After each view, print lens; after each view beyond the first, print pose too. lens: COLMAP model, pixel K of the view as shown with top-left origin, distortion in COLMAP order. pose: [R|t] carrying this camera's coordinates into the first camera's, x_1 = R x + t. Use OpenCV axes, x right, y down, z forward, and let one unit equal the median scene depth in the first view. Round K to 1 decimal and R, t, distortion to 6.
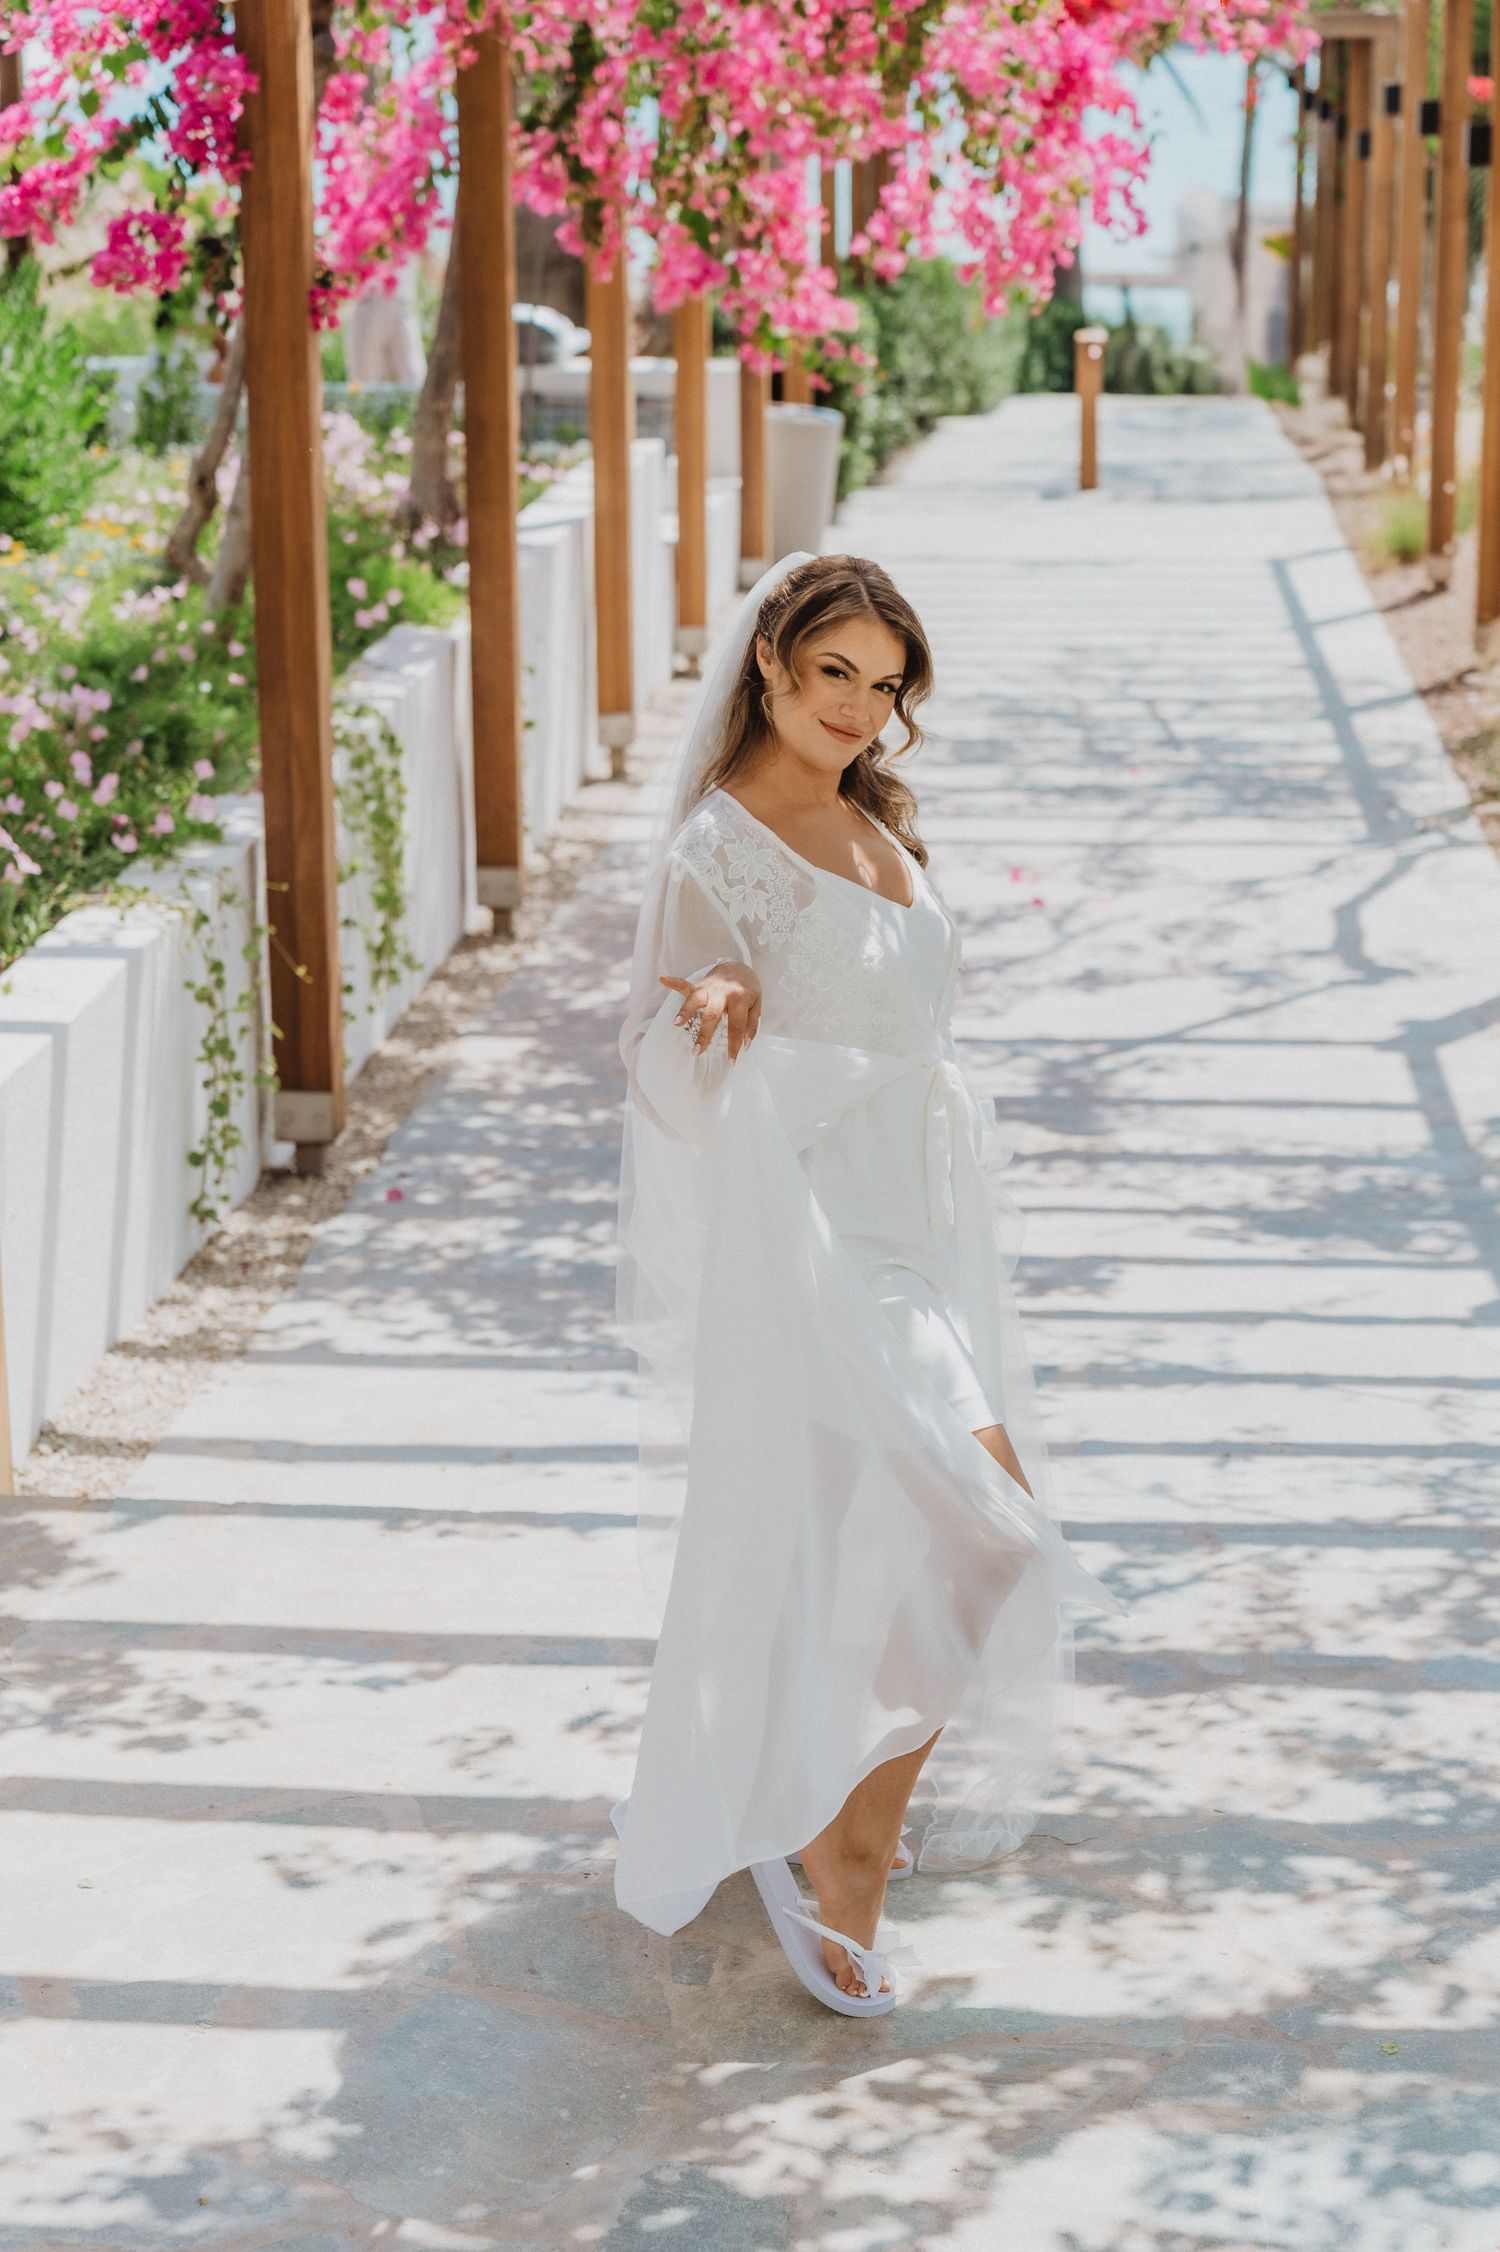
lens RADIAL K [[4038.6, 0, 750.0], [0, 4038.6, 1126.0], [0, 0, 1]] dist [0.000213, -0.115465]
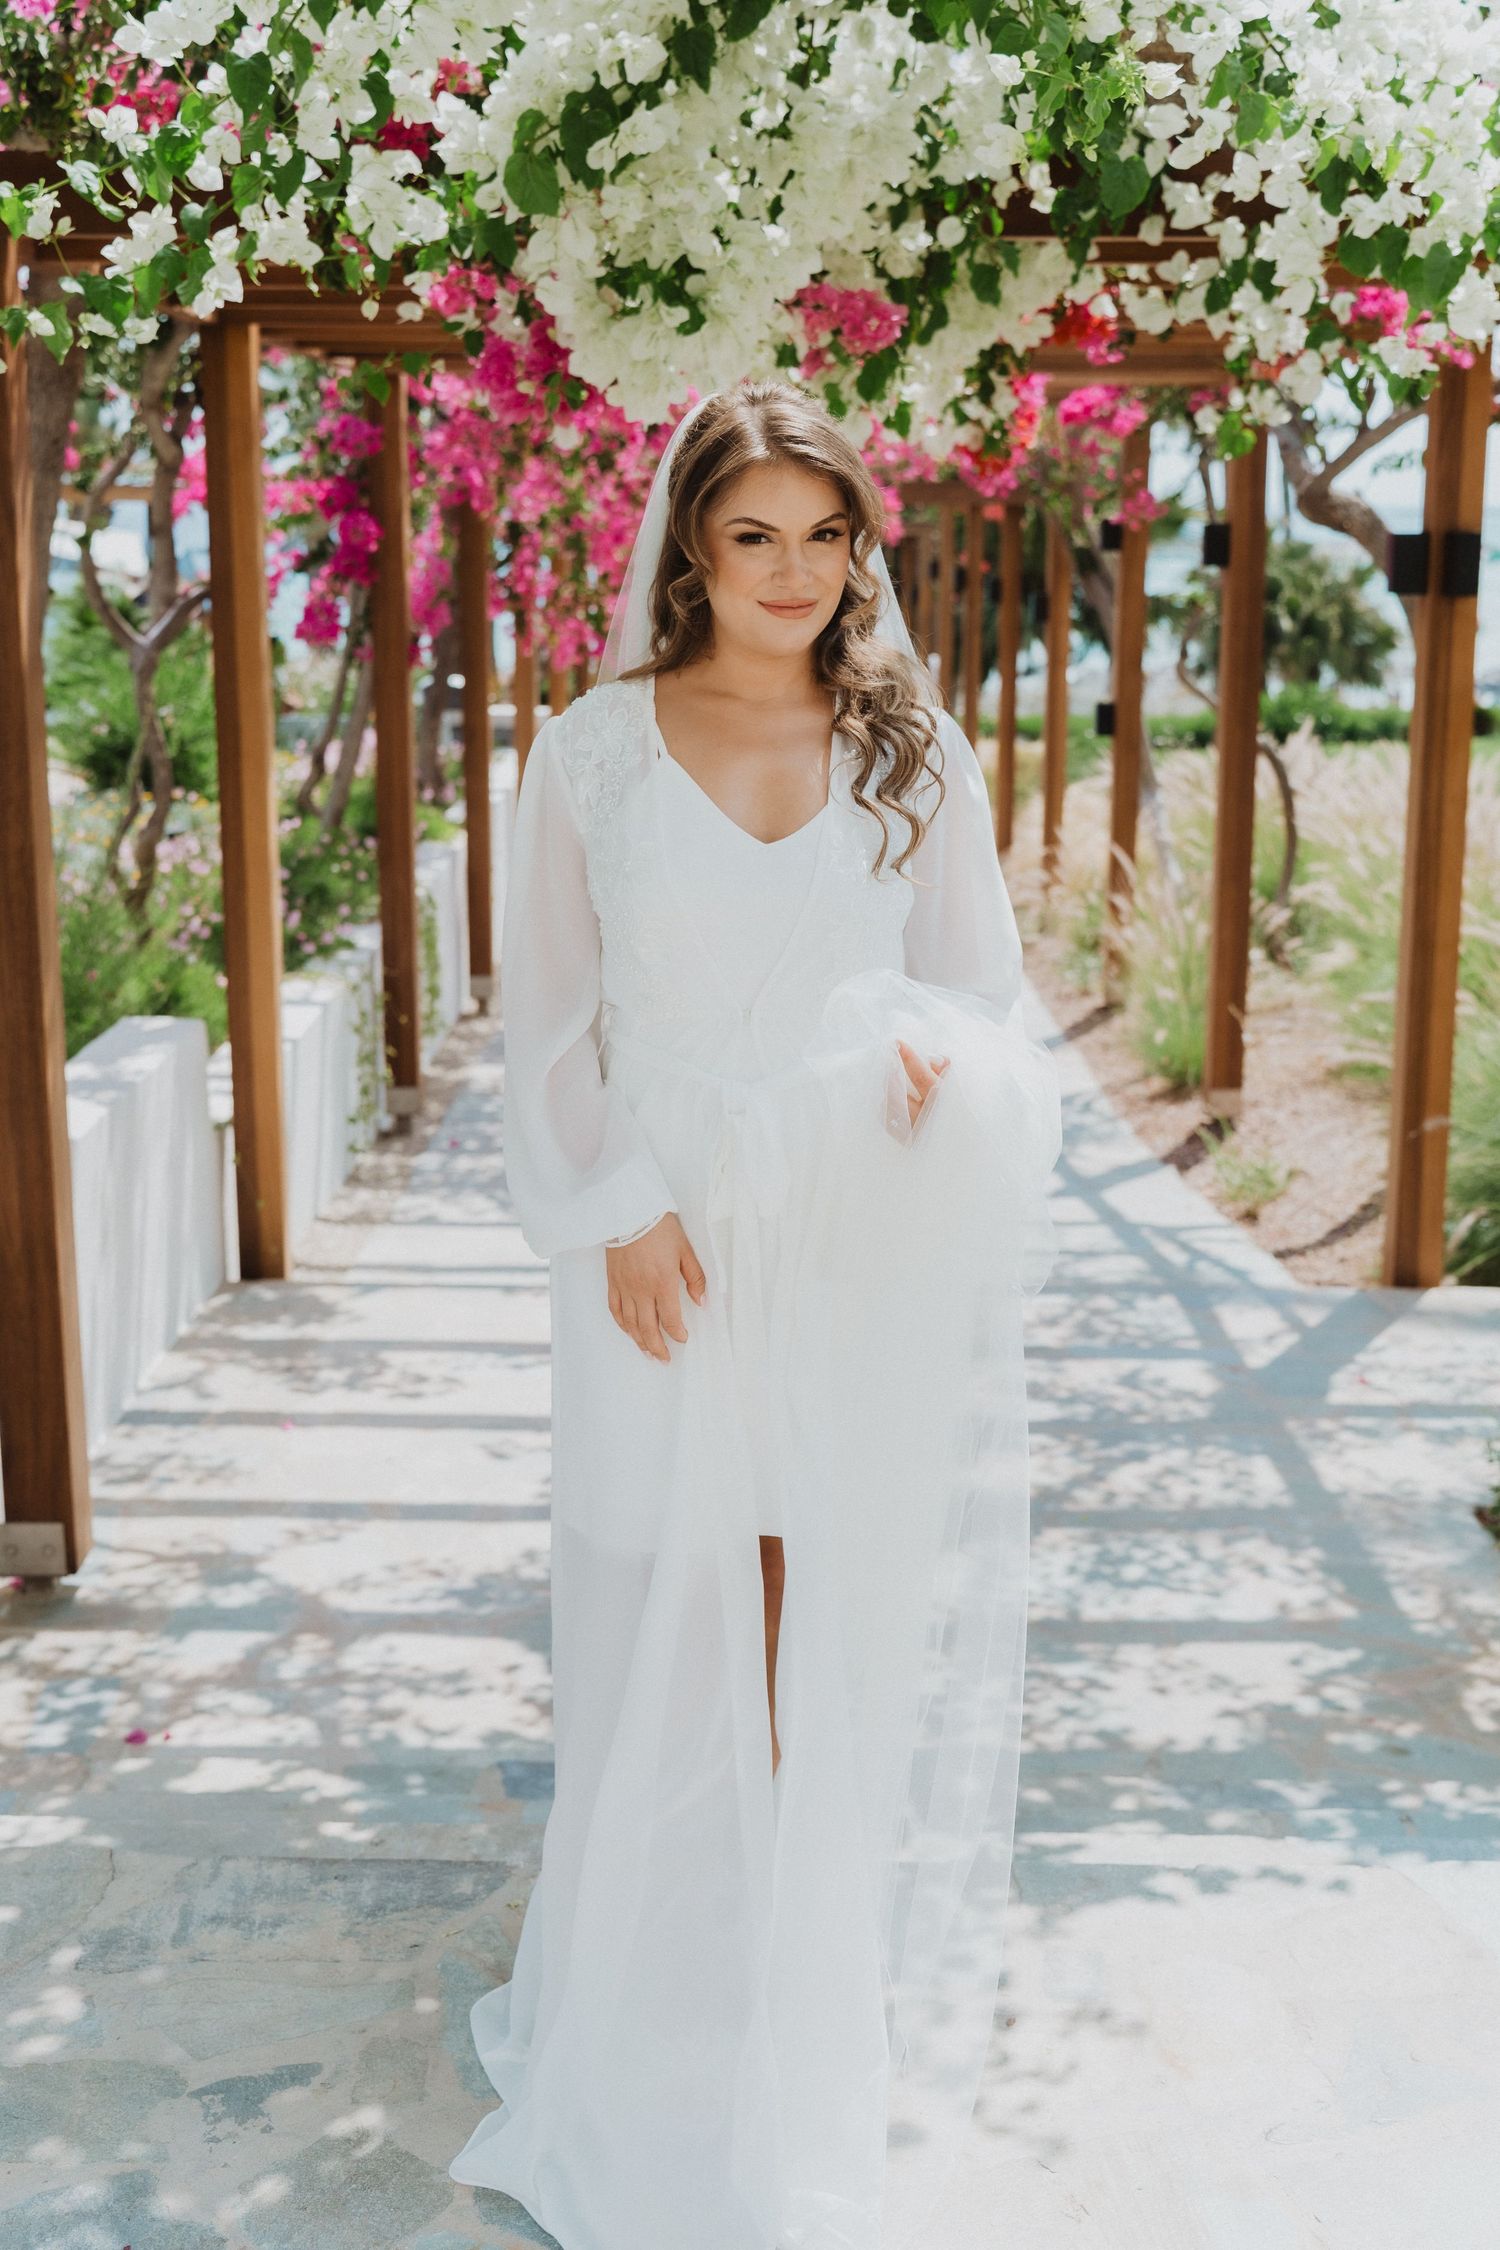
lens RADIAL K [[2367.5, 0, 701.6], [0, 2367.5, 1129.3], [0, 0, 1]] dist [-0.023642, -0.004332]
pose [[0.996608, -0.006450, 0.082047, -0.068698], [0.008284, 0.999723, -0.022035, 0.037629], [-0.081882, 0.022640, 0.996385, -0.073899]]
